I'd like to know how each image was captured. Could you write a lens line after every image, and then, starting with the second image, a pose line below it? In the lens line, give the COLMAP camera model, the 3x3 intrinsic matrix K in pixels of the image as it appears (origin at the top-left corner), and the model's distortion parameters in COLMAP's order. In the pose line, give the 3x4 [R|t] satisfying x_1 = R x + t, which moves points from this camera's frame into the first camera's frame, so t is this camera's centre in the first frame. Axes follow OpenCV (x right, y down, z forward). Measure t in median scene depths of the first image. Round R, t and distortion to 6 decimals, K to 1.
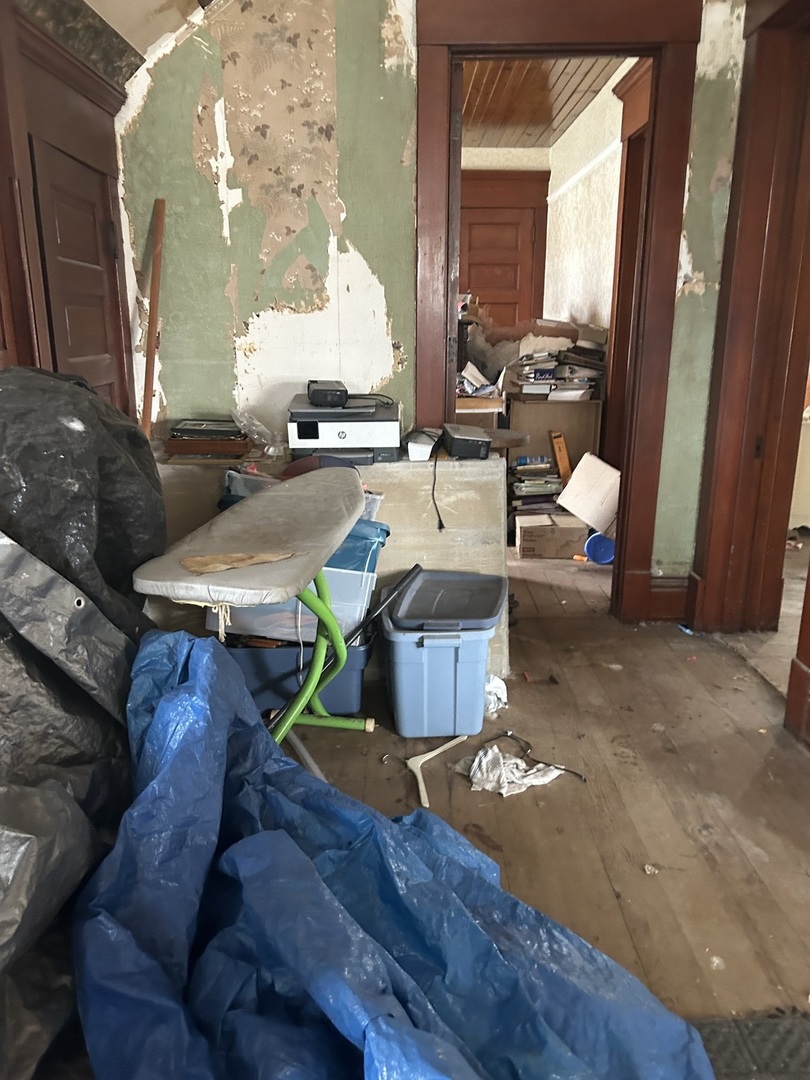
lens RADIAL K [[812.9, 0, 412.6], [0, 812.9, 548.4], [0, 0, 1]] dist [0.048342, -0.053616]
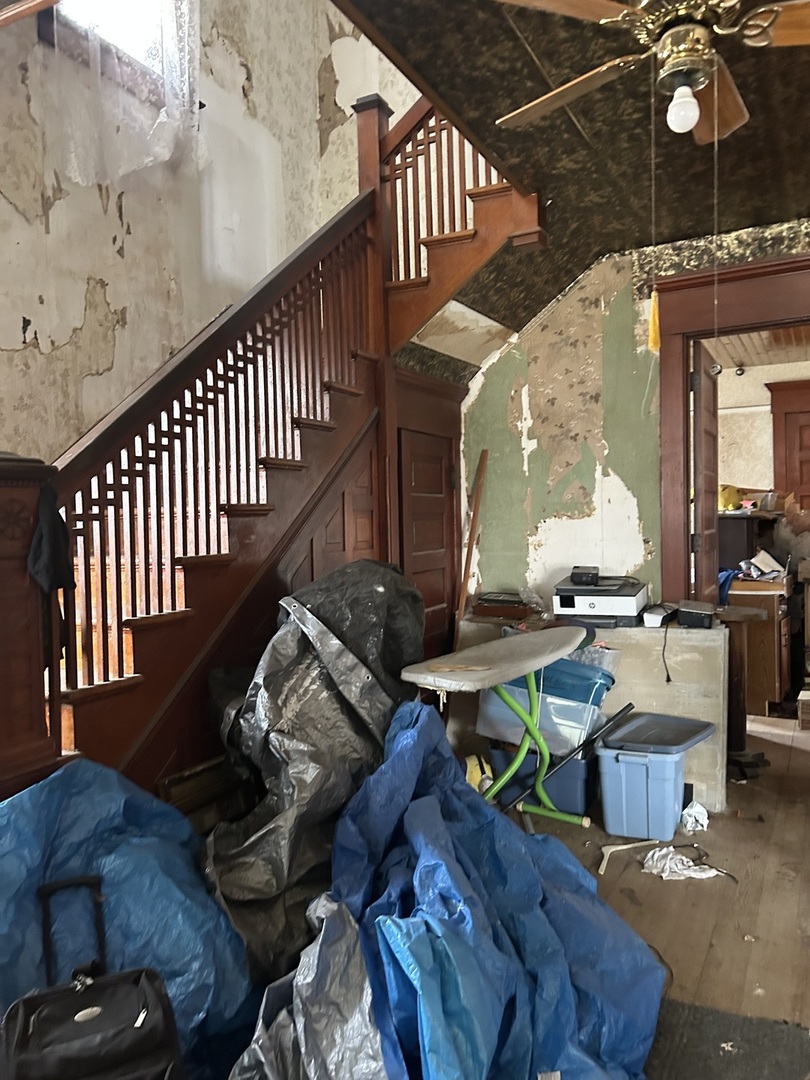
lens RADIAL K [[812.9, 0, 404.0], [0, 812.9, 539.2], [0, 0, 1]] dist [0.048342, -0.053616]
pose [[0.880929, -0.011709, -0.473104, 0.282360], [-0.099045, 0.972993, -0.208505, 0.067312], [0.462768, 0.230537, 0.855978, -0.334329]]
